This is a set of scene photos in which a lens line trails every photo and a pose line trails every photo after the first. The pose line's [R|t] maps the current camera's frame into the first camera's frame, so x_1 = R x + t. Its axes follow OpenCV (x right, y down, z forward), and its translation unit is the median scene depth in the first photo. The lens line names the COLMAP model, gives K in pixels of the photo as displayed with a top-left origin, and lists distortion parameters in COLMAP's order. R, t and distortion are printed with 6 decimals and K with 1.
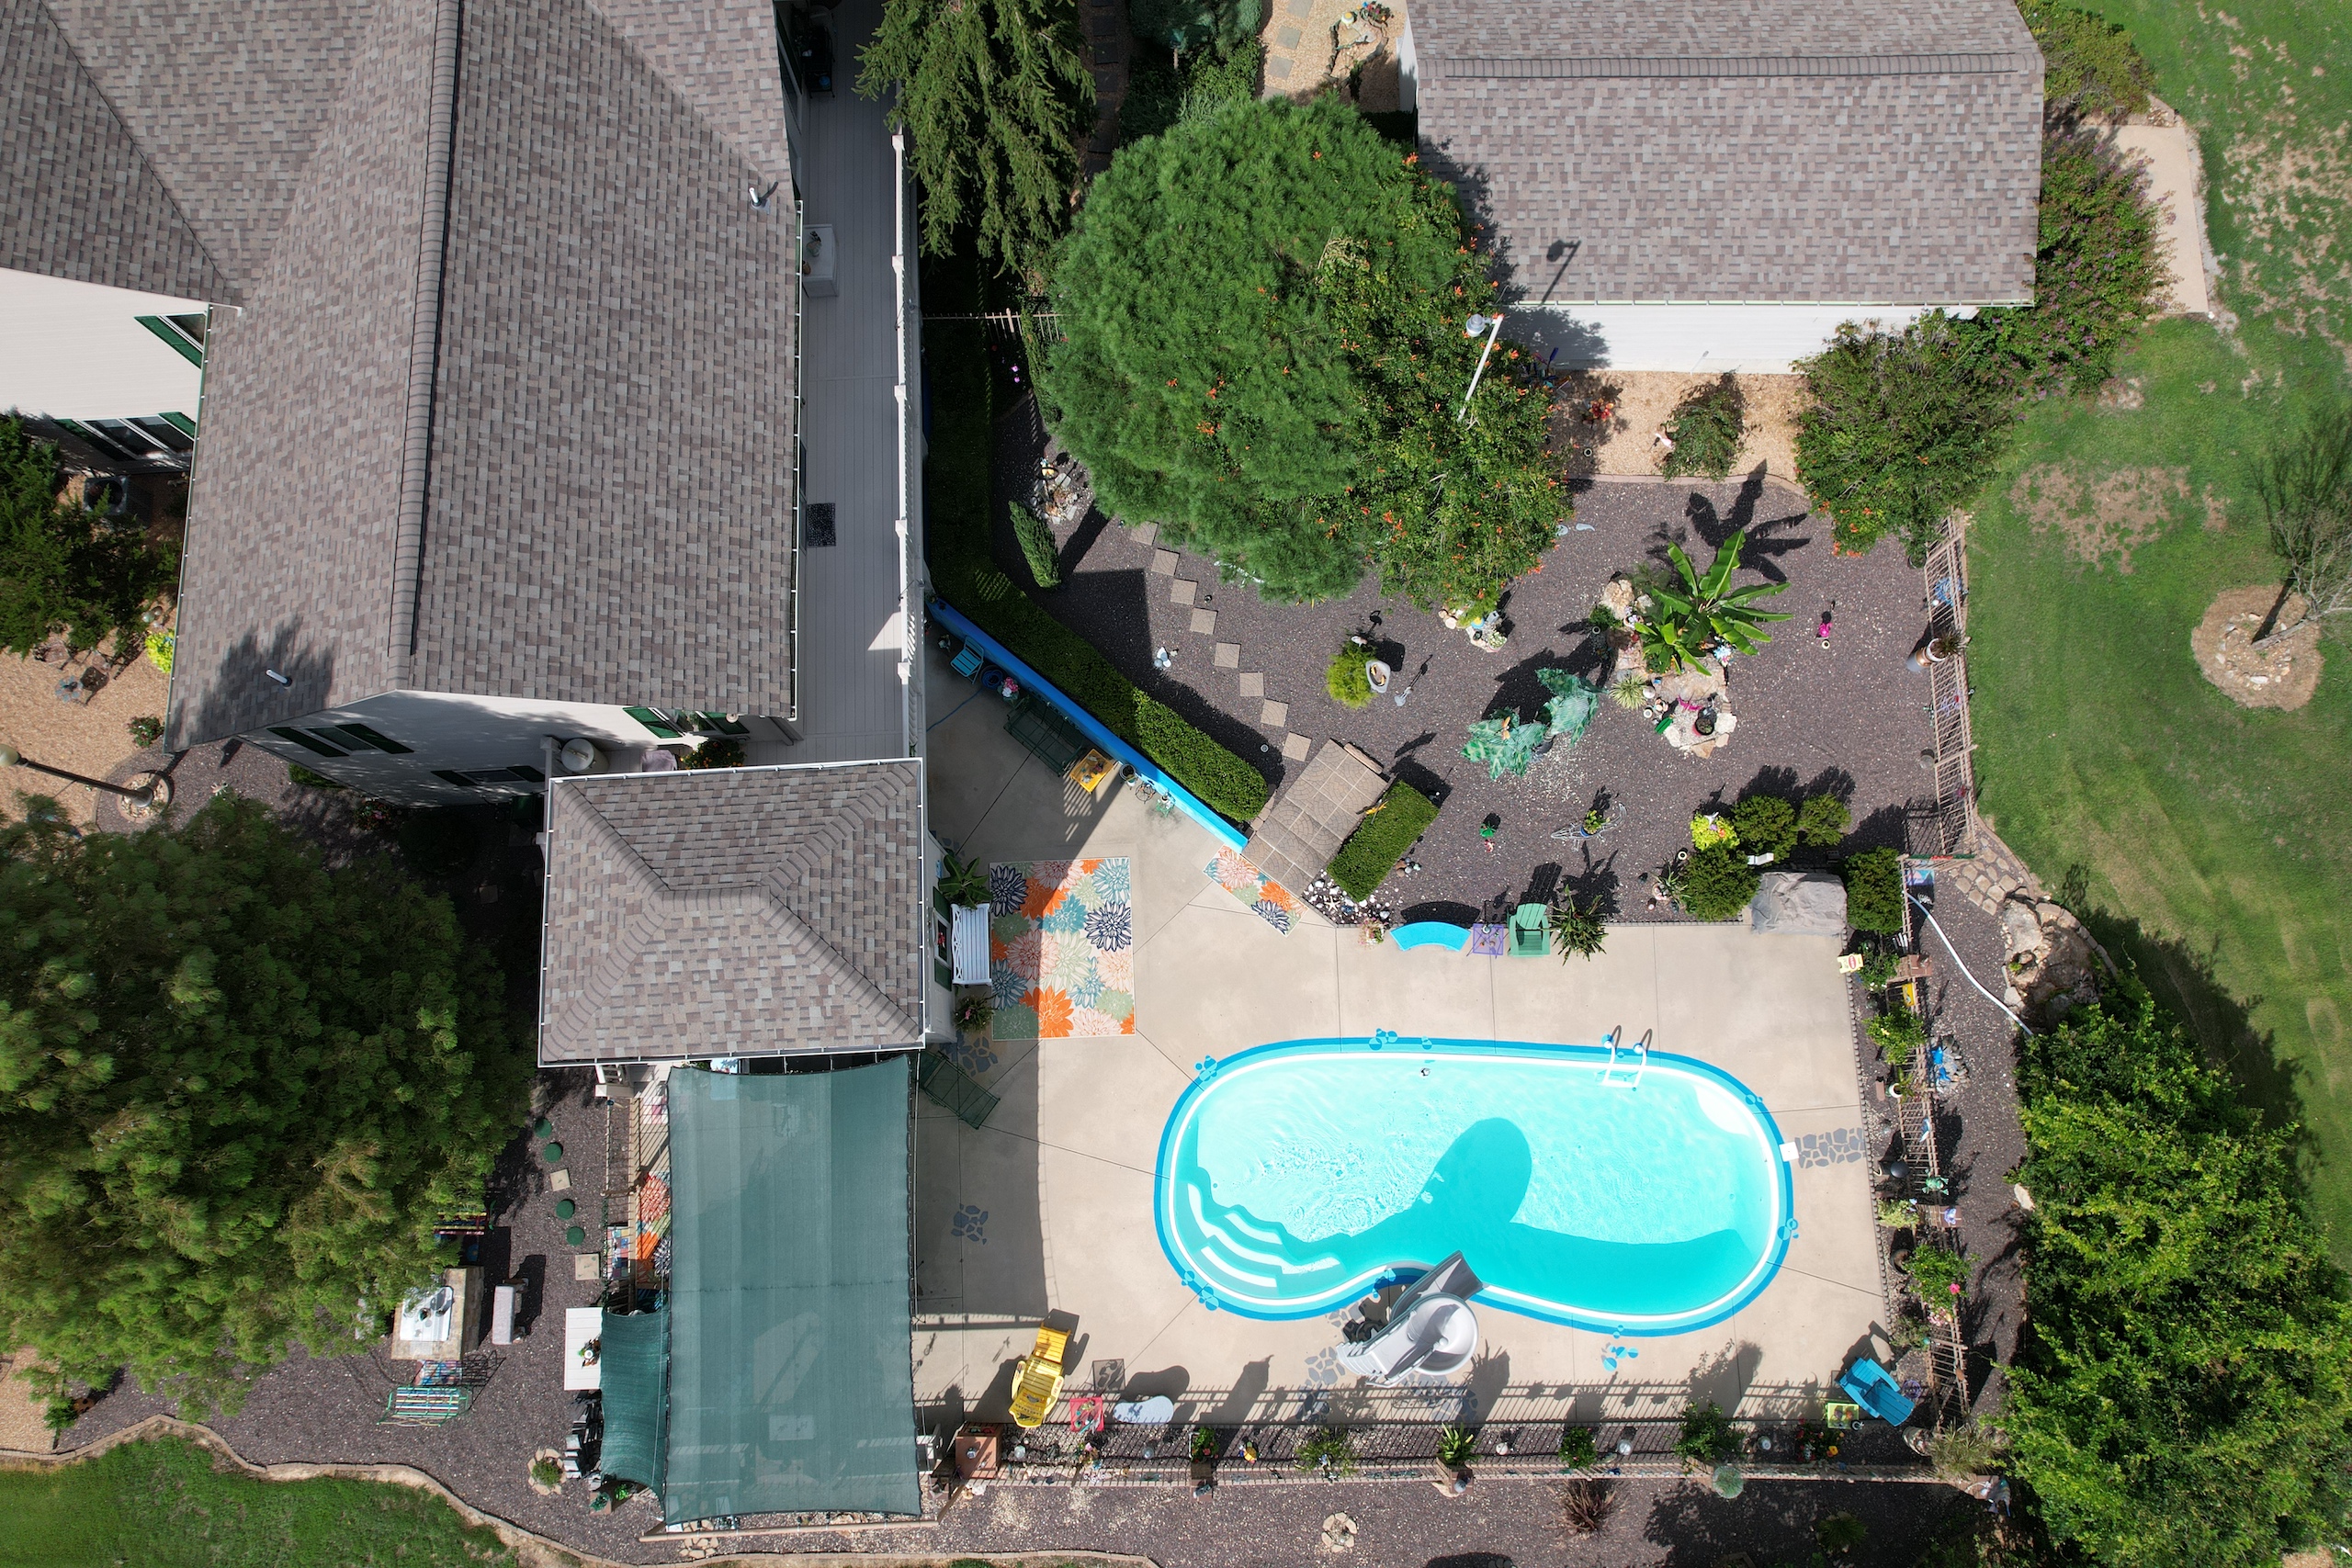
lens RADIAL K [[1487.5, 0, 1165.2], [0, 1487.5, 793.0], [0, 0, 1]] dist [-0.073814, 0.059087]
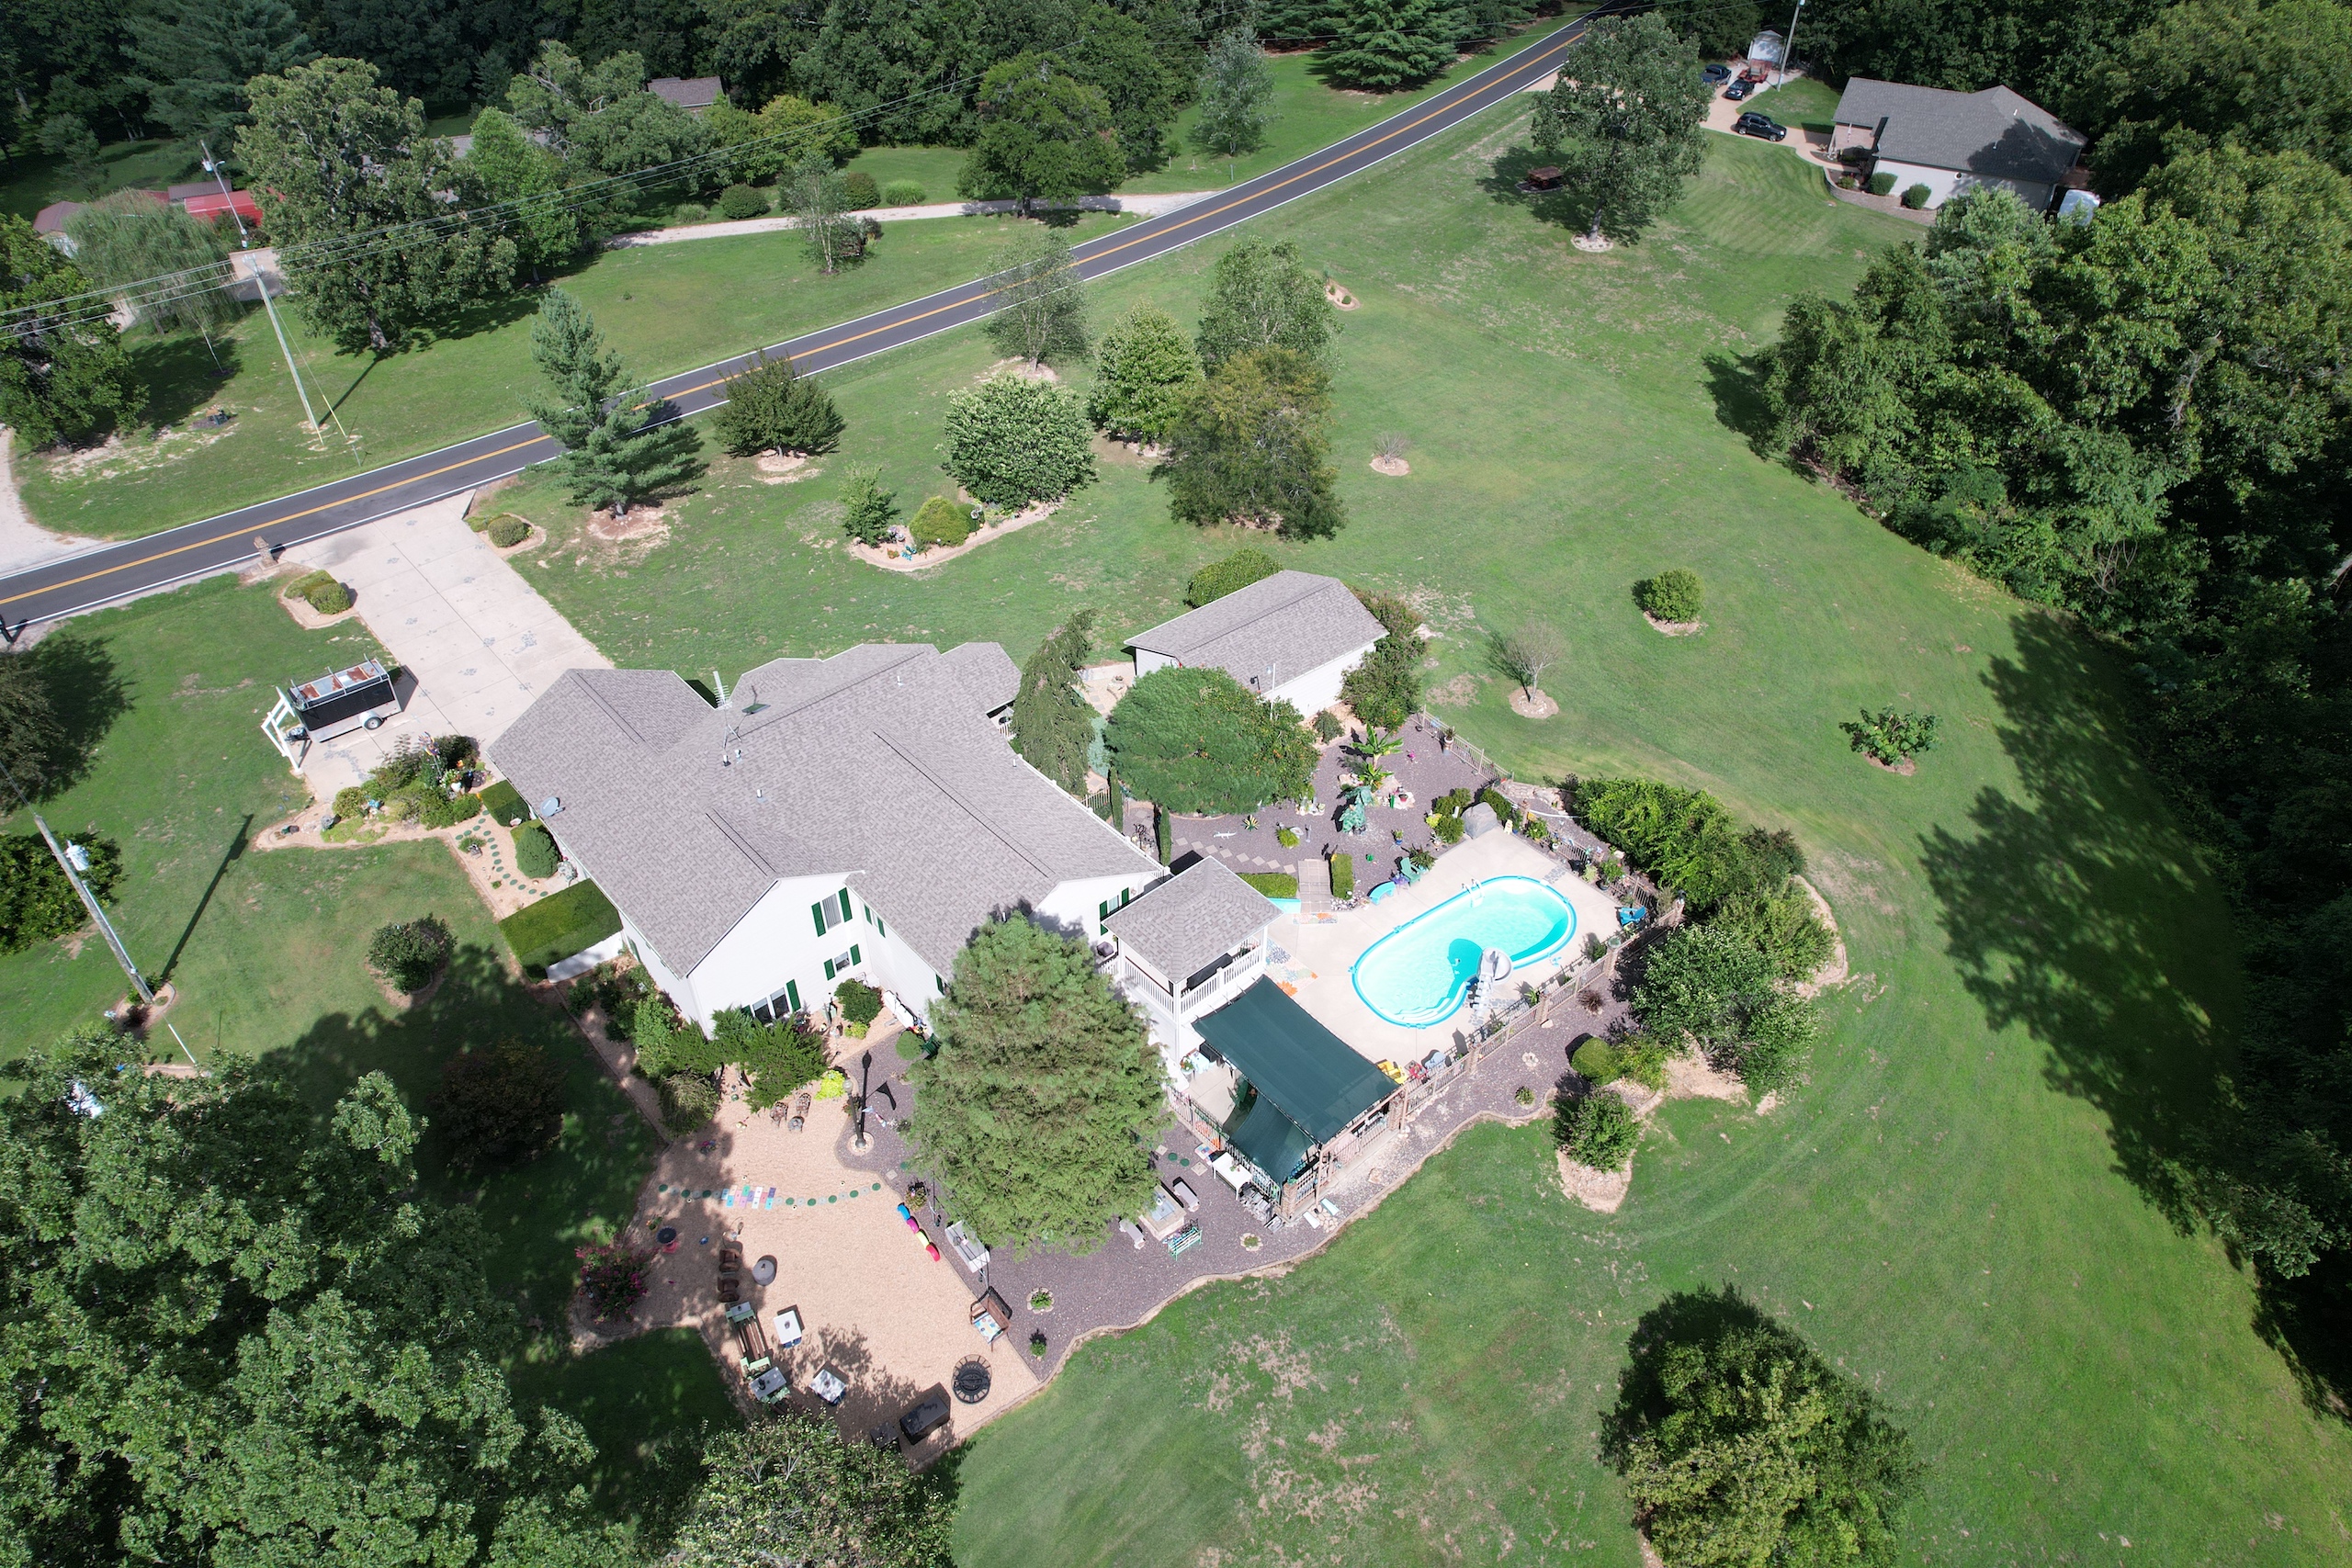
lens RADIAL K [[1487.5, 0, 1165.2], [0, 1487.5, 793.0], [0, 0, 1]] dist [-0.073814, 0.059087]
pose [[0.784514, -0.385284, 0.485896, -1.211968], [0.600617, 0.667030, -0.440828, 0.841770], [-0.154263, 0.637673, 0.754702, -0.874065]]
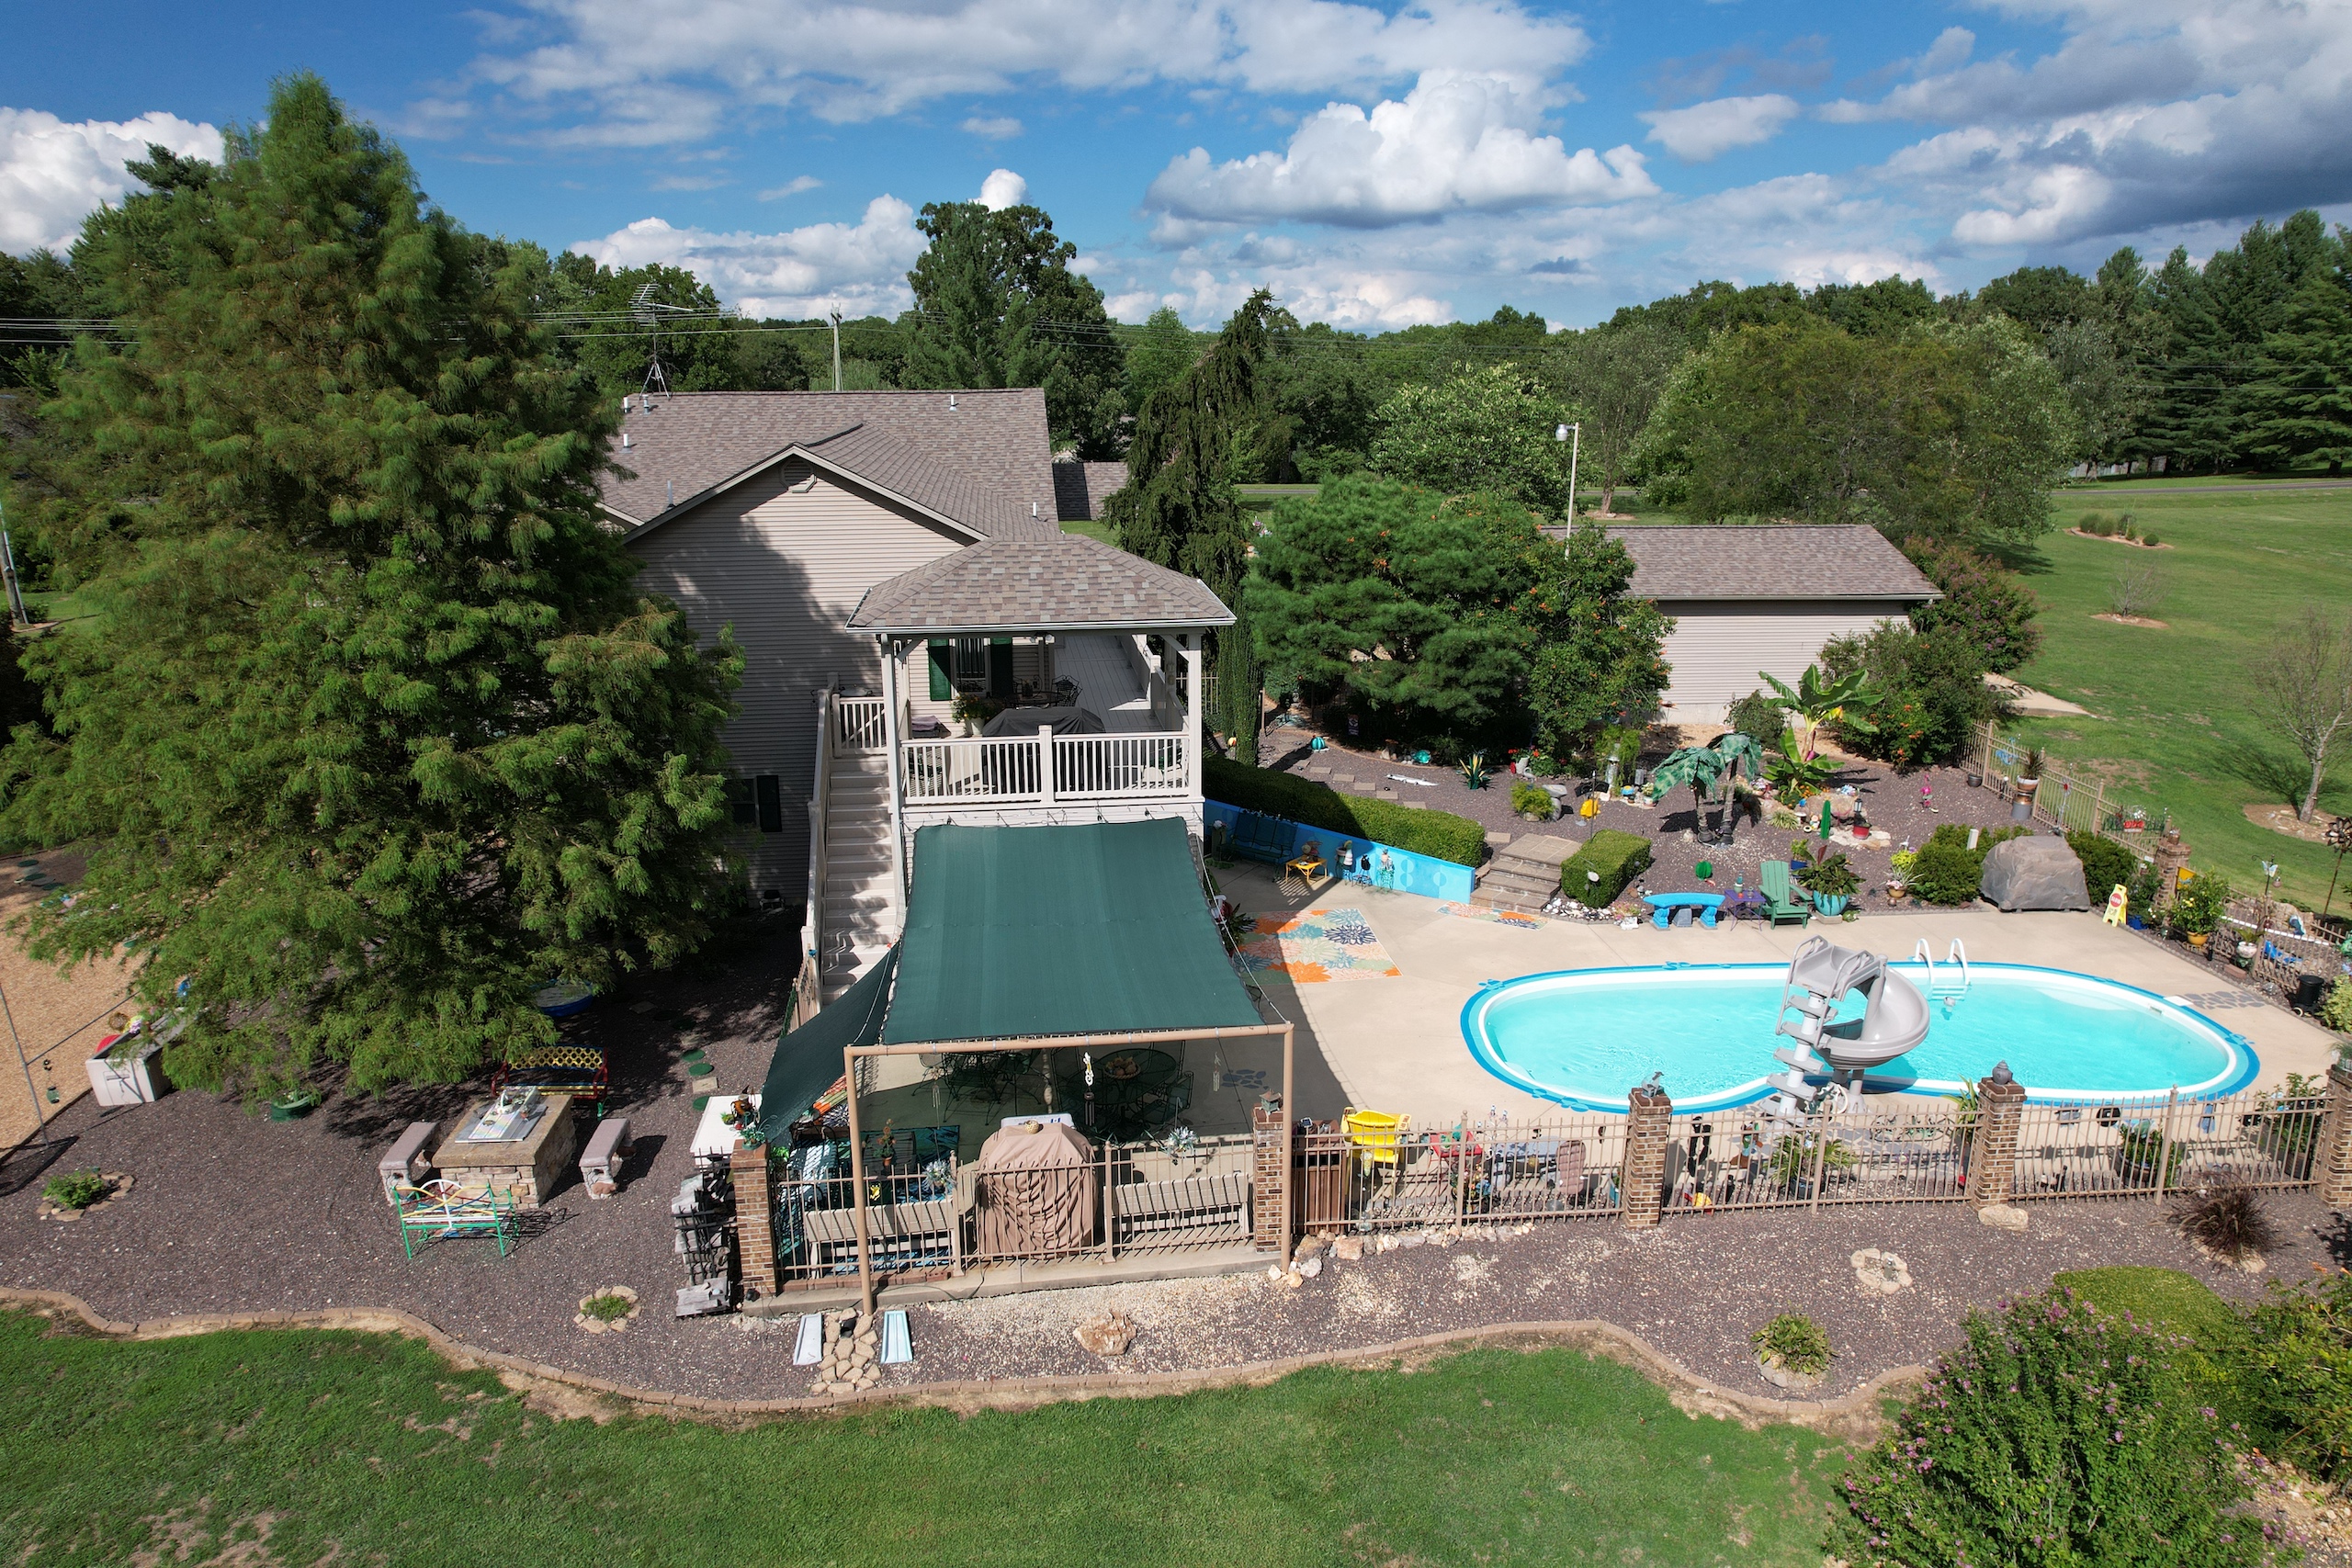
lens RADIAL K [[1487.5, 0, 1165.2], [0, 1487.5, 793.0], [0, 0, 1]] dist [-0.073814, 0.059087]
pose [[0.998219, -0.005896, 0.059360, -0.213642], [0.054672, 0.488466, -0.870868, 0.873866], [-0.023861, 0.872563, 0.487919, 0.476894]]
